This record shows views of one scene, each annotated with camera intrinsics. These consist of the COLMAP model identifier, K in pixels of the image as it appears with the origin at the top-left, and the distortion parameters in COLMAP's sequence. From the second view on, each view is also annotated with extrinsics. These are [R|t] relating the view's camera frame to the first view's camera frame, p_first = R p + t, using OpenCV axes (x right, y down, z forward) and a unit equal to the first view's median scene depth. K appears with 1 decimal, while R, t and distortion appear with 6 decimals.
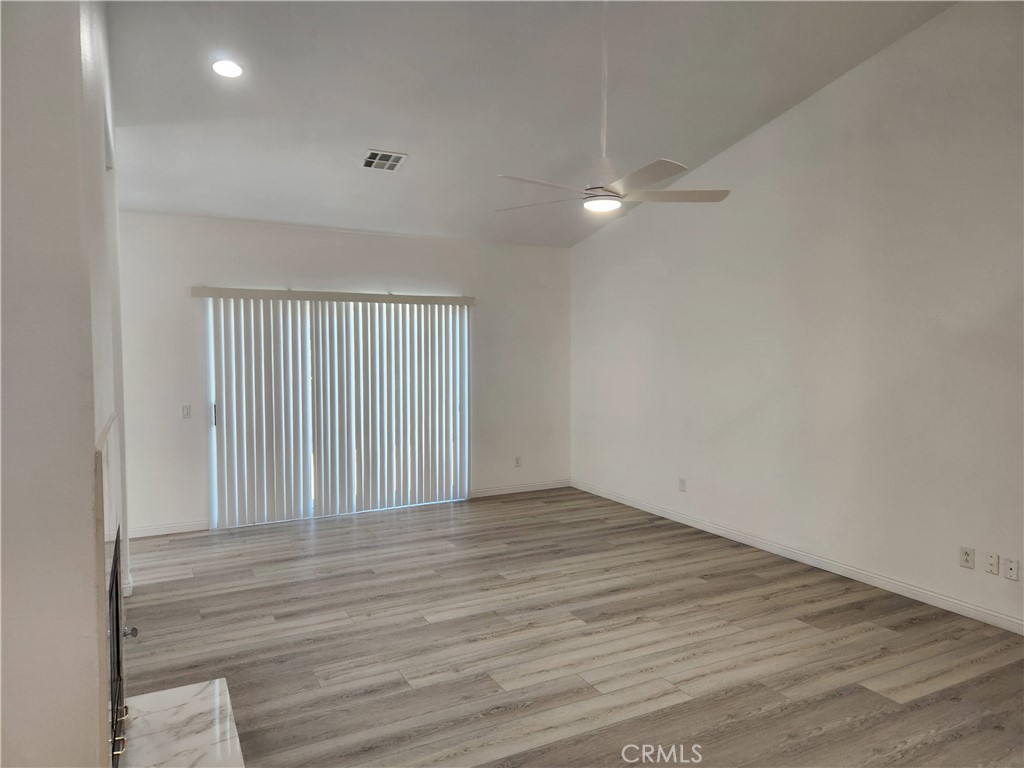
lens RADIAL K [[684.8, 0, 515.1], [0, 684.8, 384.5], [0, 0, 1]] dist [0.088173, -0.065240]
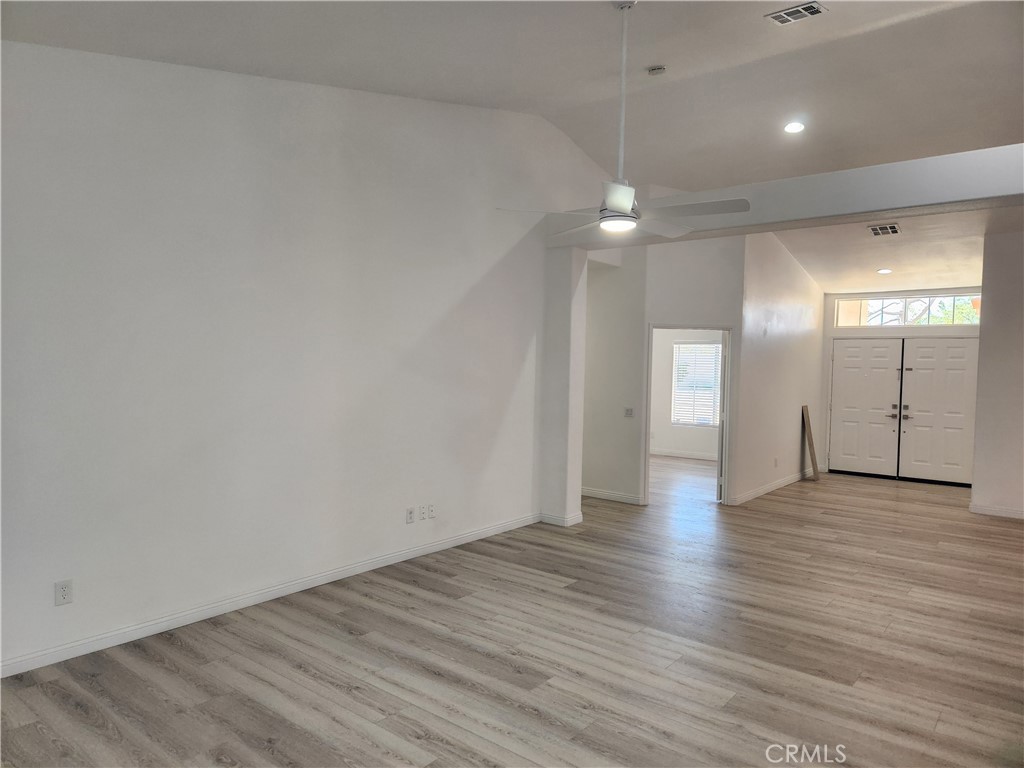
lens RADIAL K [[684.8, 0, 515.1], [0, 684.8, 384.5], [0, 0, 1]] dist [0.088173, -0.065240]
pose [[-0.414017, -0.029668, 0.909786, -0.581643], [0.023566, 0.998784, 0.043295, -0.054088], [-0.909964, 0.039364, -0.412814, 1.222024]]
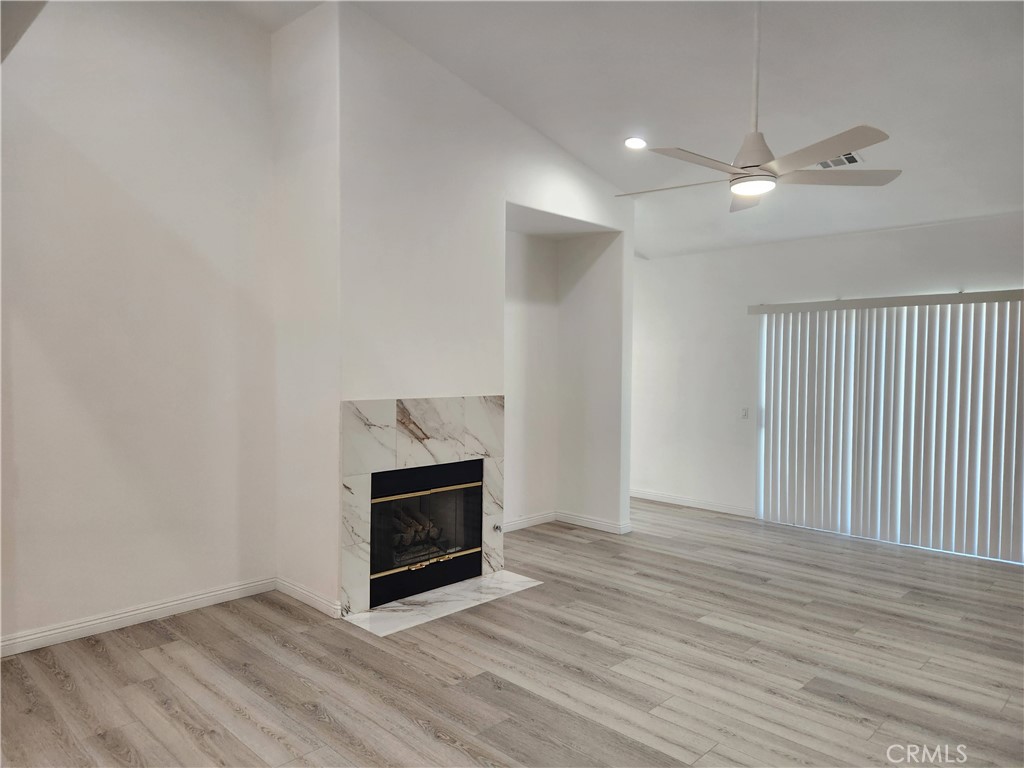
lens RADIAL K [[684.8, 0, 515.1], [0, 684.8, 384.5], [0, 0, 1]] dist [0.088173, -0.065240]
pose [[0.315187, 0.032881, -0.948460, 0.678456], [-0.056590, 0.998272, 0.015802, -0.007365], [0.947341, 0.048692, 0.316504, 0.352817]]
